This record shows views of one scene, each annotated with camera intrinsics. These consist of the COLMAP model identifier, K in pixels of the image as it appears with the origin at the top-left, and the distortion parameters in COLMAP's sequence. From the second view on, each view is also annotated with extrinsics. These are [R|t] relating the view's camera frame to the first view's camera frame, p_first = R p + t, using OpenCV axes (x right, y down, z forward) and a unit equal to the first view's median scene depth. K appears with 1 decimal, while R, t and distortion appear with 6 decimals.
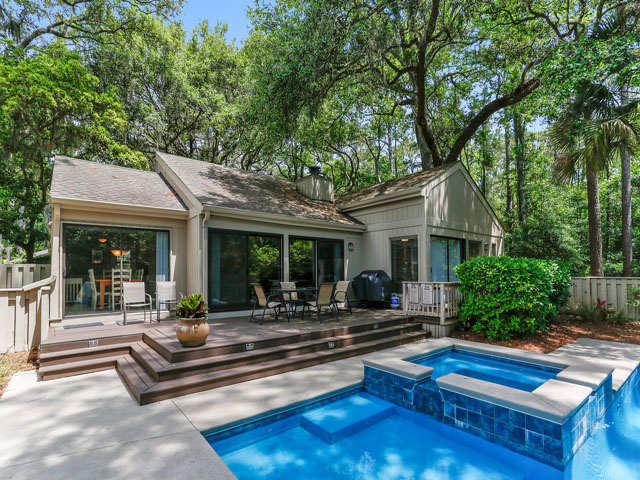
lens RADIAL K [[312.1, 0, 300.5], [0, 312.1, 272.5], [0, 0, 1]] dist [0.000266, 0.000139]
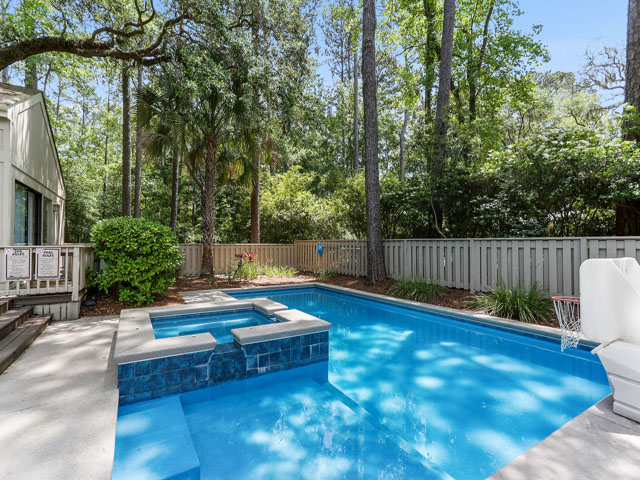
lens RADIAL K [[310.0, 0, 320.0], [0, 310.0, 240.0], [0, 0, 1]] dist [0.000718, 0.000212]
pose [[0.104145, 0.025140, 0.994244, -0.268803], [-0.007741, 0.999671, -0.024466, 0.035282], [-0.994532, -0.005149, 0.104305, 0.357586]]
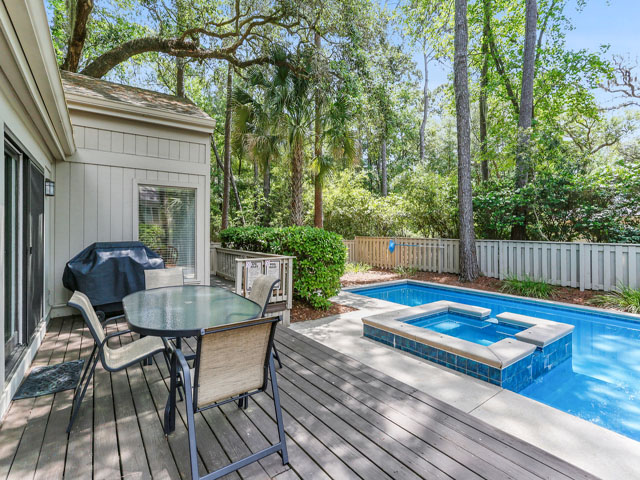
lens RADIAL K [[309.6, 0, 319.4], [0, 309.6, 237.6], [0, 0, 1]] dist [-0.001511, 0.000110]
pose [[0.032451, -0.012976, 0.999389, -0.418105], [-0.004752, 0.999902, 0.013137, -0.037572], [-0.999462, -0.005176, 0.032386, 0.980842]]
